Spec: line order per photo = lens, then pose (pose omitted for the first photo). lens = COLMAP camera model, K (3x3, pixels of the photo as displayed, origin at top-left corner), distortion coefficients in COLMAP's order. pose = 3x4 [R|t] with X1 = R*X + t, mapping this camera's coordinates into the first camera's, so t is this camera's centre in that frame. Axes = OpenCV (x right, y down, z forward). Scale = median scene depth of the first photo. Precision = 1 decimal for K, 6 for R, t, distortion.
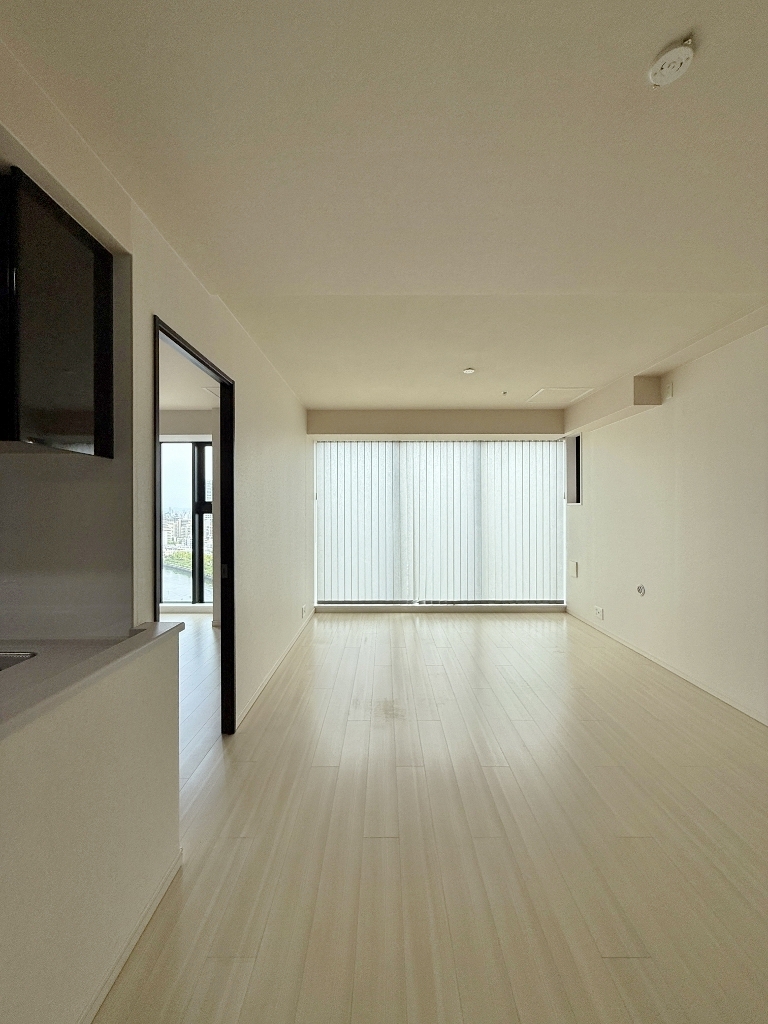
lens RADIAL K [[411.1, 0, 384.0], [0, 411.1, 512.0], [0, 0, 1]] dist [0.008231, -0.000309]
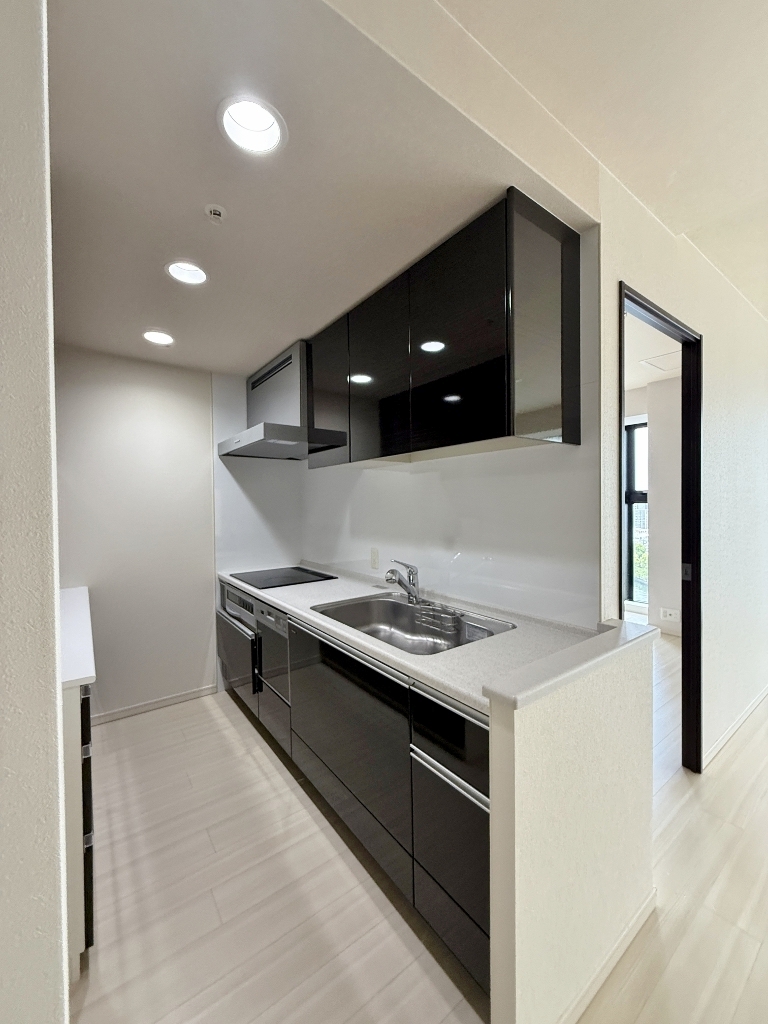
lens RADIAL K [[411.1, 0, 384.0], [0, 411.1, 512.0], [0, 0, 1]] dist [0.008231, -0.000309]
pose [[0.602180, 0.007255, -0.798328, -0.146384], [0.008677, 0.999840, 0.015632, 0.009351], [0.798313, -0.016340, 0.602021, 0.036401]]
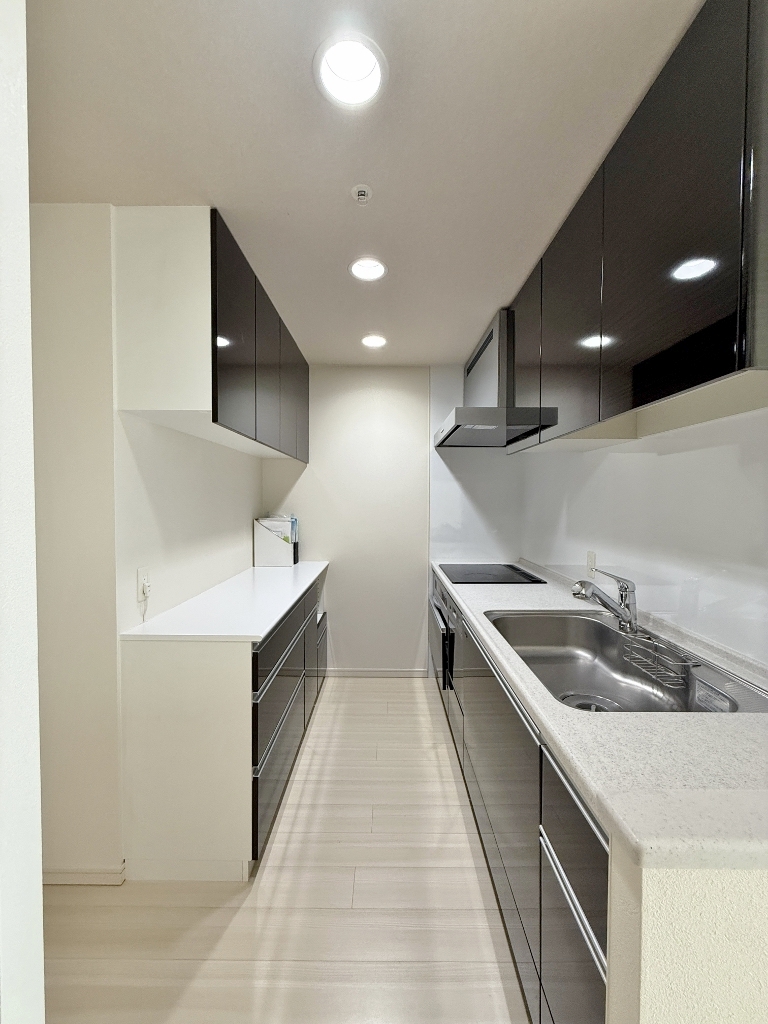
lens RADIAL K [[411.1, 0, 384.0], [0, 411.1, 512.0], [0, 0, 1]] dist [0.008231, -0.000309]
pose [[0.006707, 0.029868, -0.999531, -0.186060], [-0.007915, 0.999524, 0.029814, 0.019792], [0.999946, 0.007711, 0.006940, 0.319020]]
